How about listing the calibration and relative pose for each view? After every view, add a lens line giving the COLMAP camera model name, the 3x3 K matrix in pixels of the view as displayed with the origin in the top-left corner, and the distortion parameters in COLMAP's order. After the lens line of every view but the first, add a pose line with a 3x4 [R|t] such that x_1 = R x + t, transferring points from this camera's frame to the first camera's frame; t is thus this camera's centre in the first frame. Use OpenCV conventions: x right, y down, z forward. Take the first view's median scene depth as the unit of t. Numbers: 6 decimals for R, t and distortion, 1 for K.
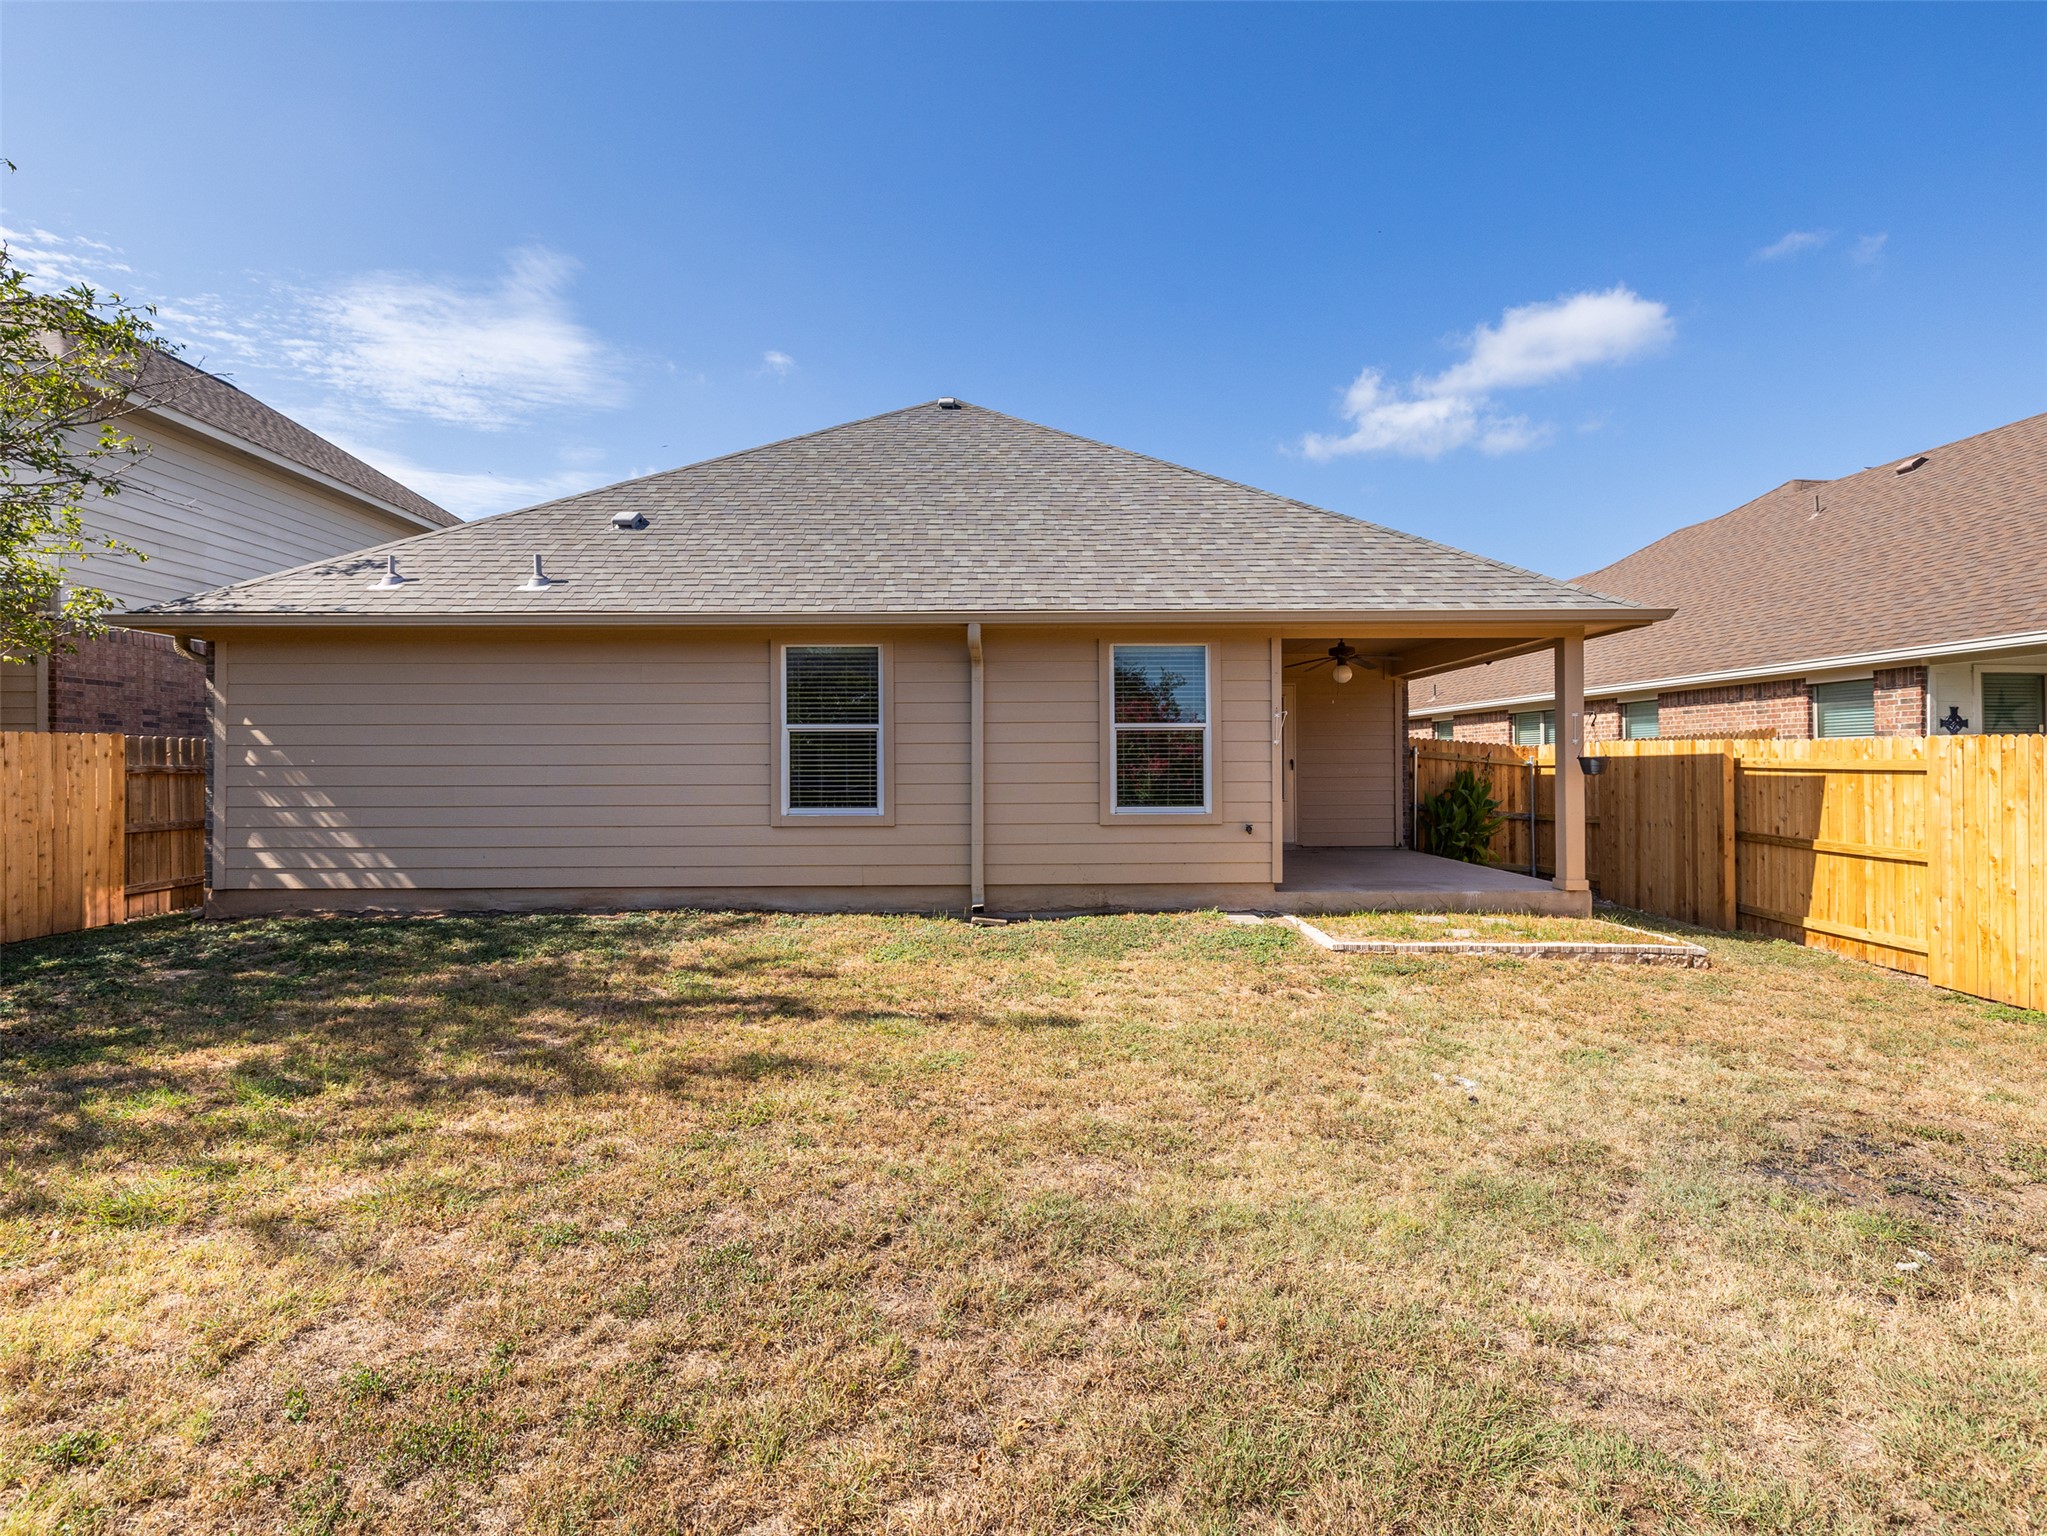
lens RADIAL K [[983.6, 0, 1024.4], [0, 983.6, 755.6], [0, 0, 1]] dist [0.000554, -0.001274]
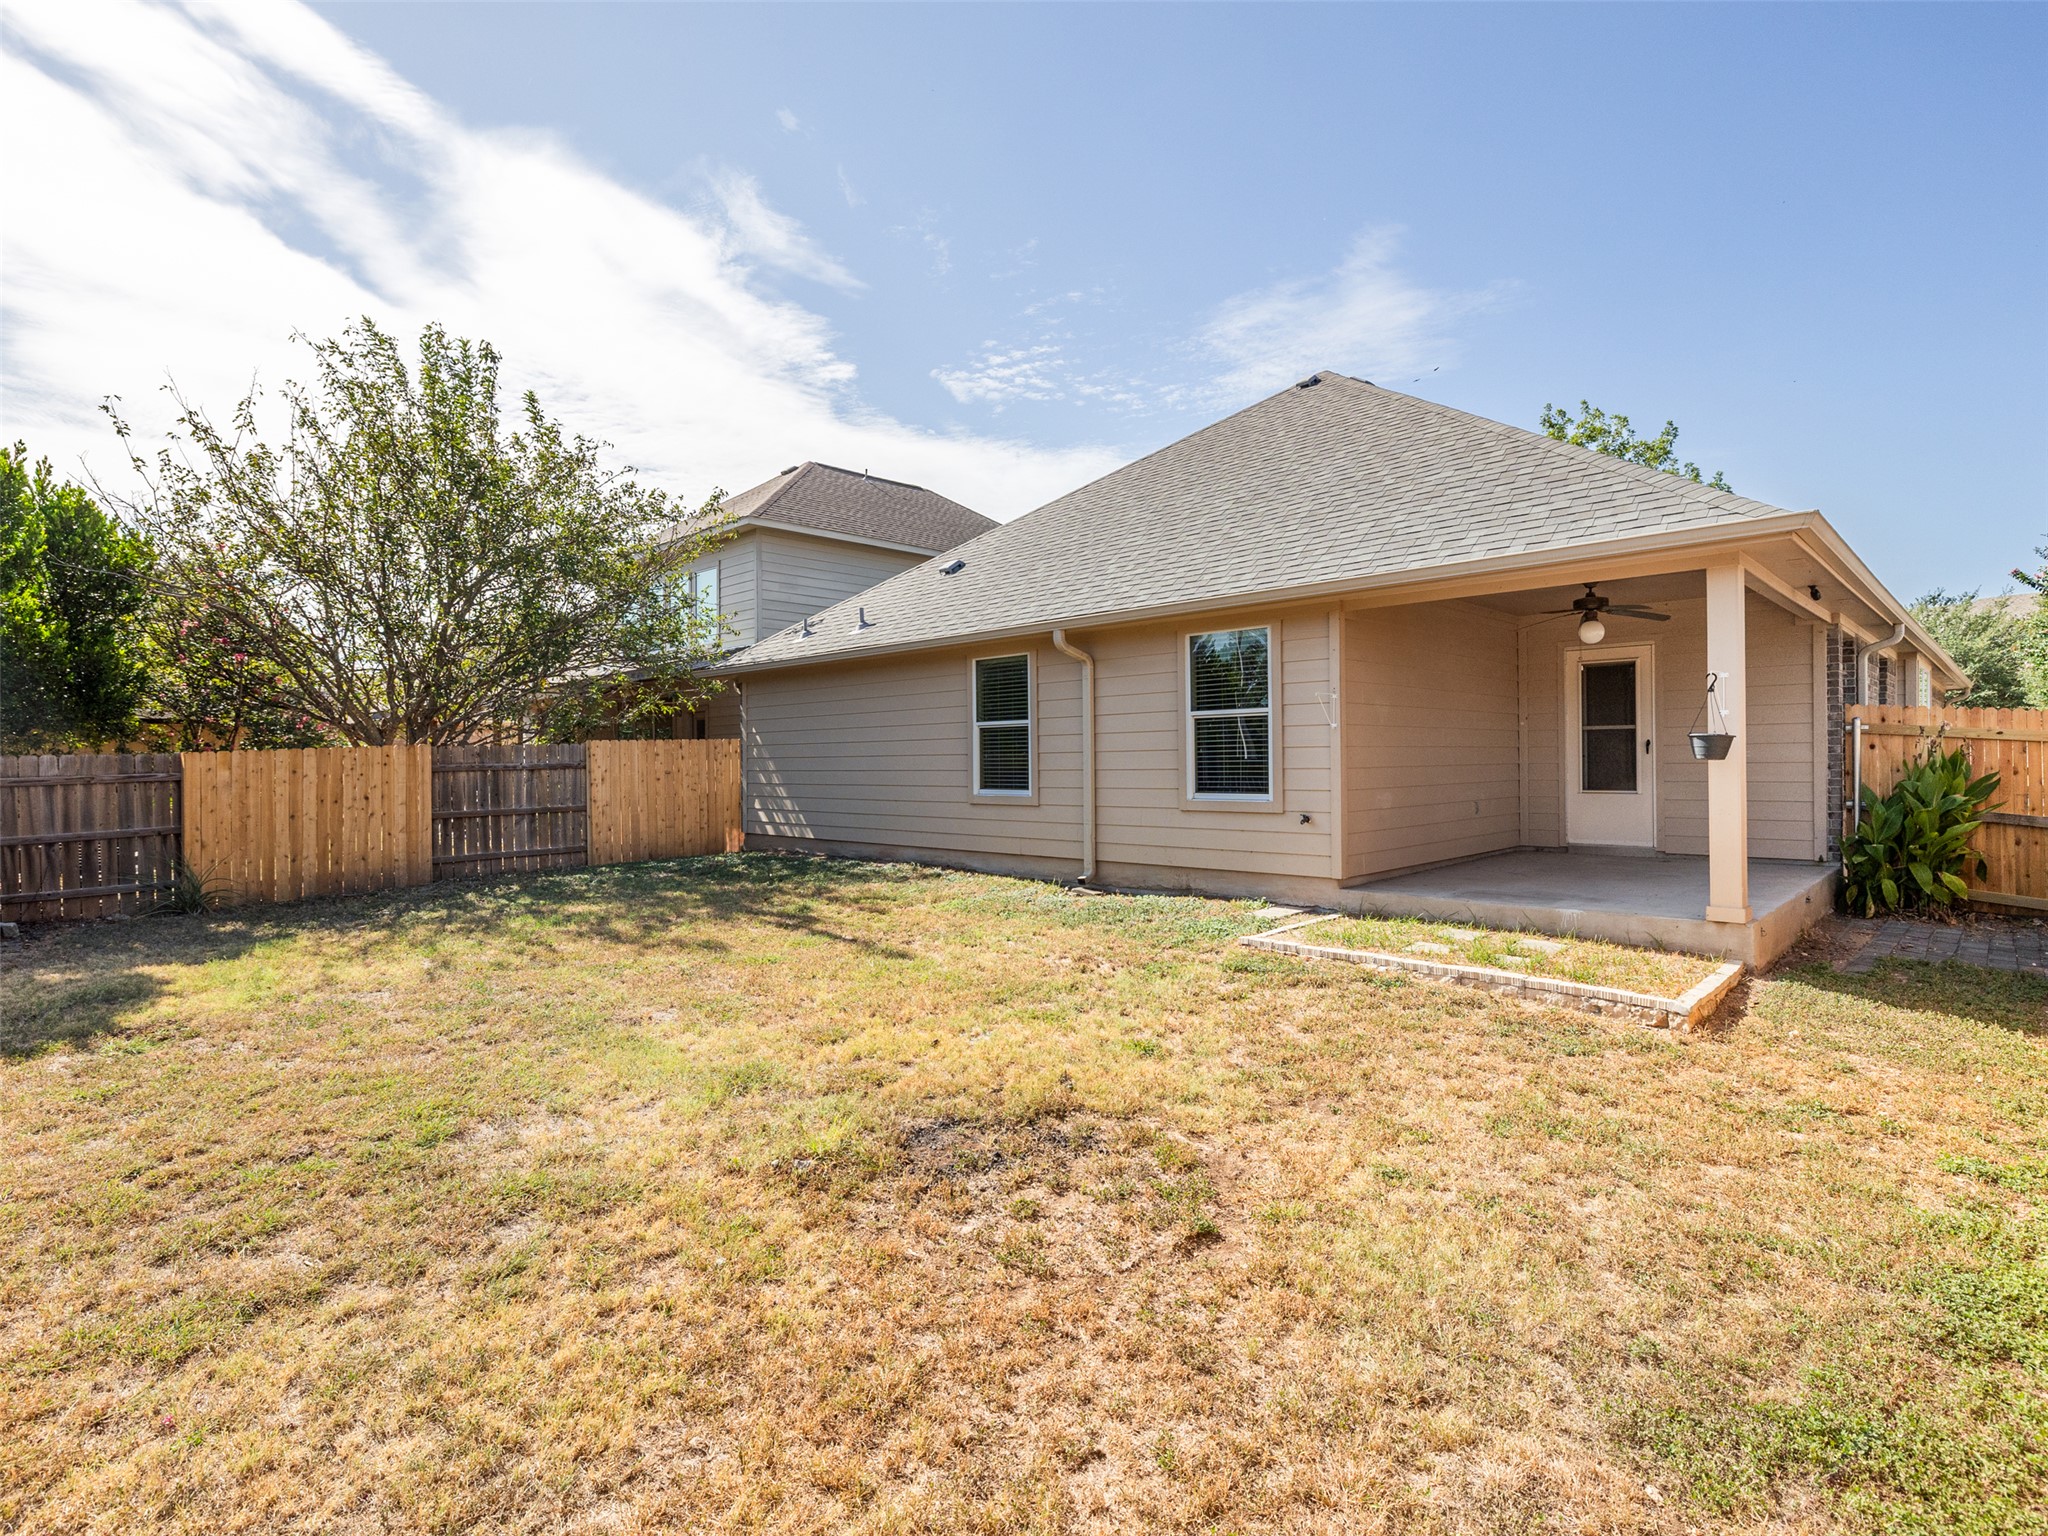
lens RADIAL K [[1066.5, 0, 1032.5], [0, 1066.5, 759.0], [0, 0, 1]] dist [-0.007203, 0.001116]
pose [[0.696144, -0.004620, -0.717888, 0.771750], [0.017969, 0.999778, 0.010991, 0.001545], [0.717678, -0.020551, 0.696072, 0.105772]]
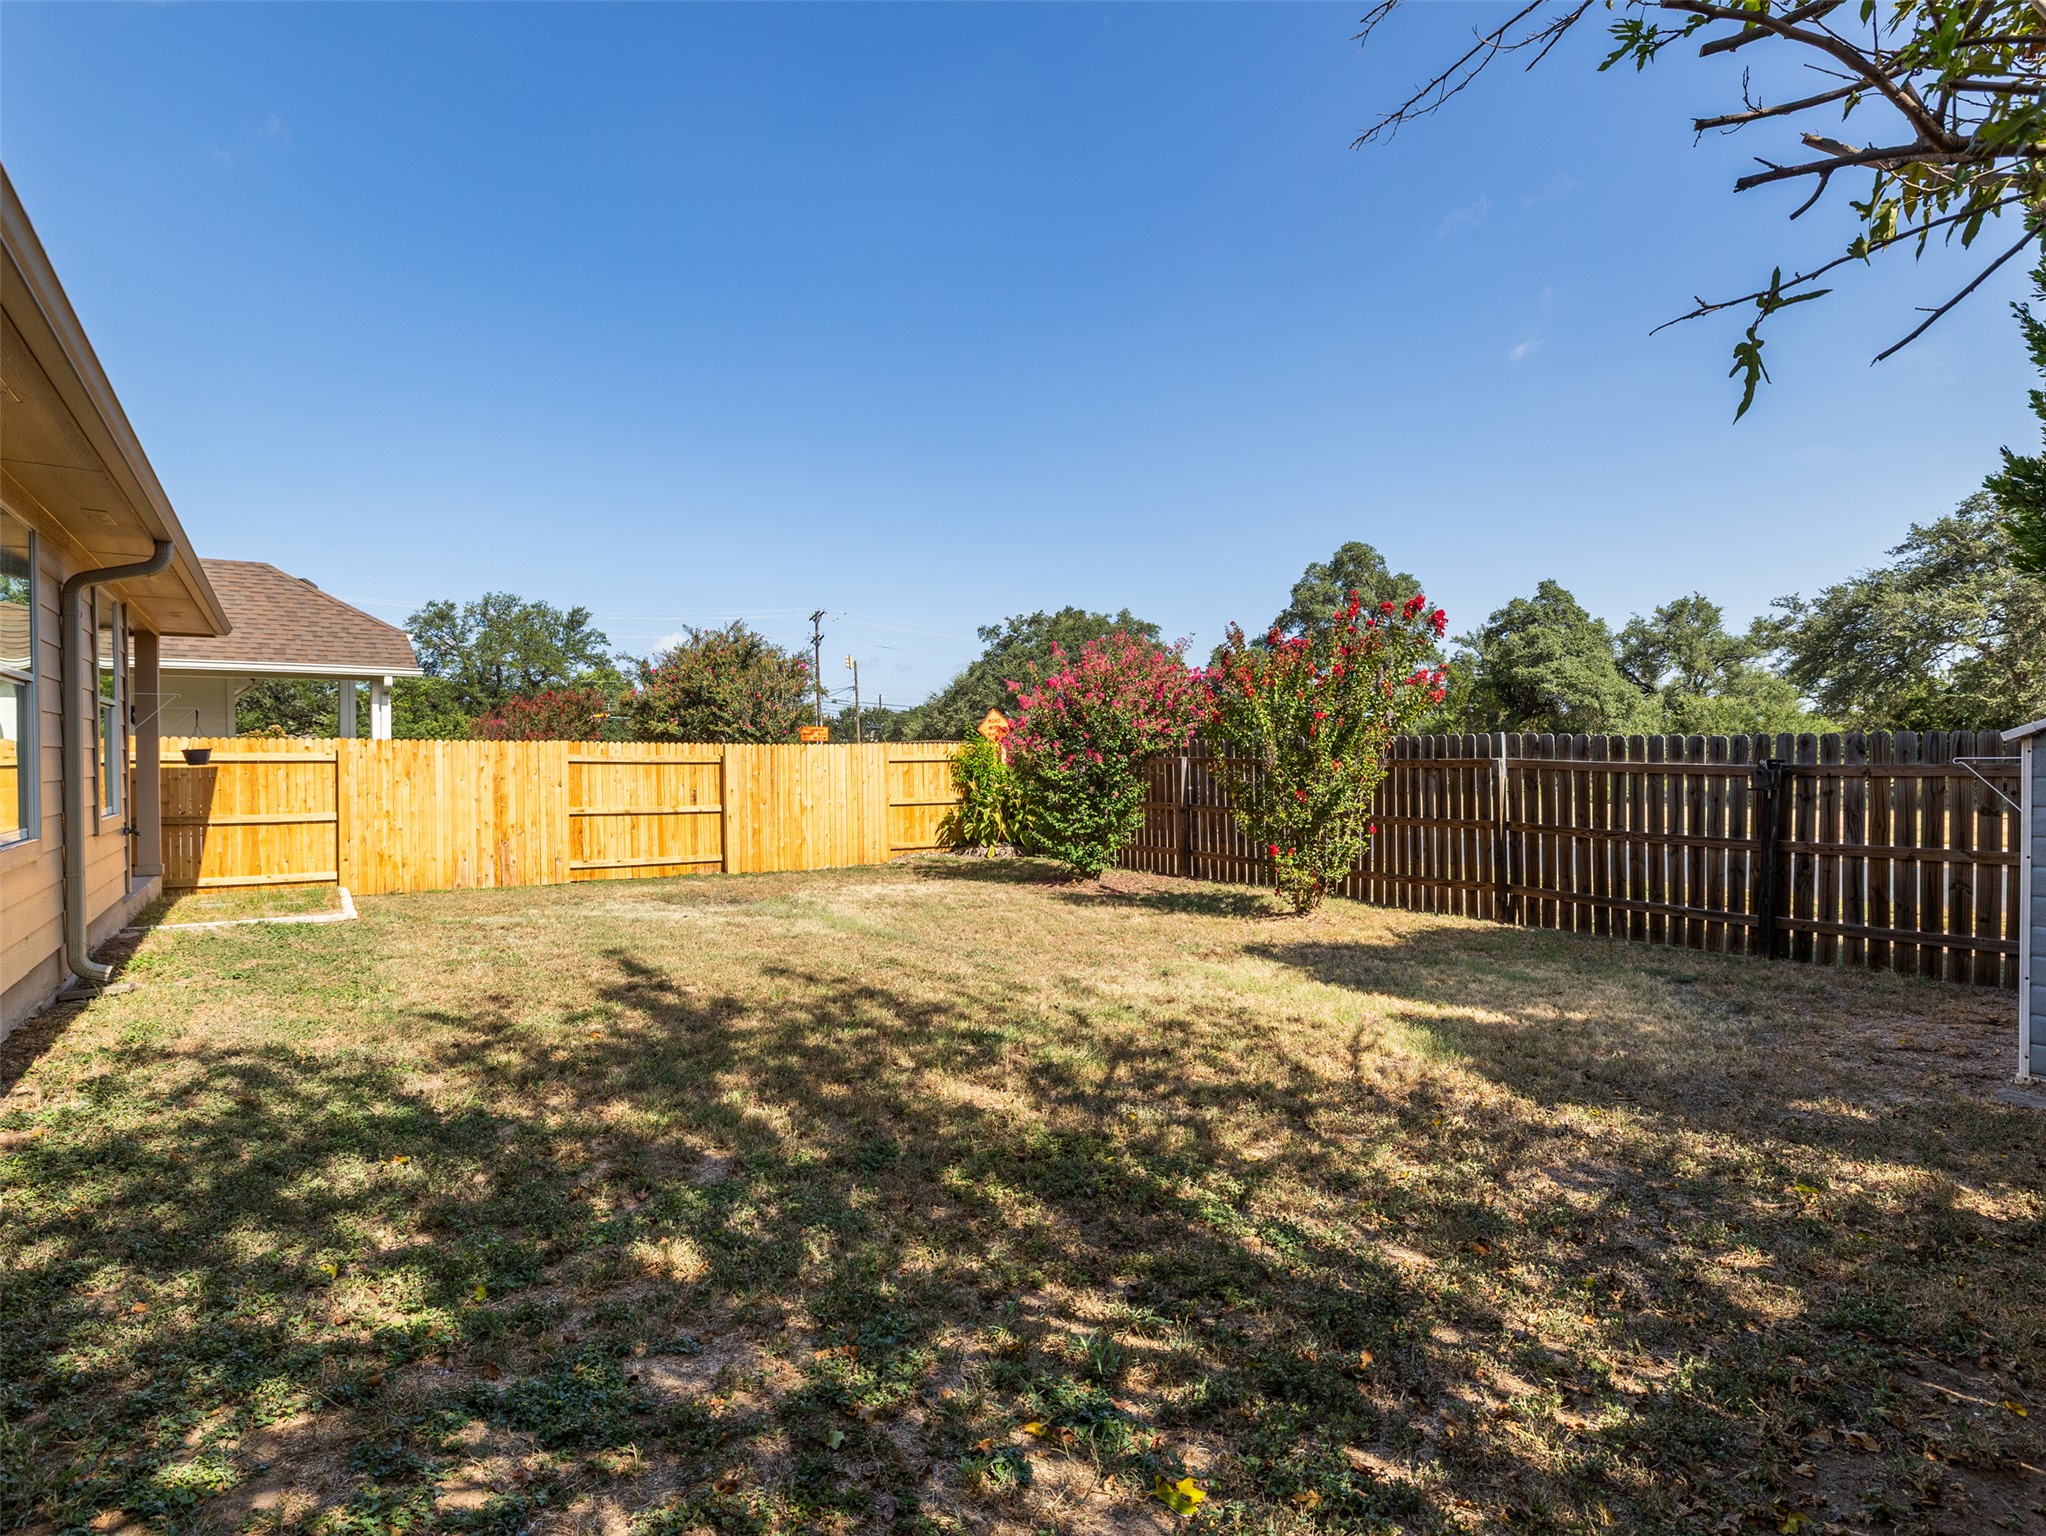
lens RADIAL K [[1035.6, 0, 1013.3], [0, 1035.6, 766.8], [0, 0, 1]] dist [-0.005558, -0.000496]
pose [[-0.536865, 0.000074, 0.843668, -0.893724], [-0.001323, 0.999999, -0.000929, 0.022836], [-0.843667, -0.001615, -0.536865, 0.856164]]
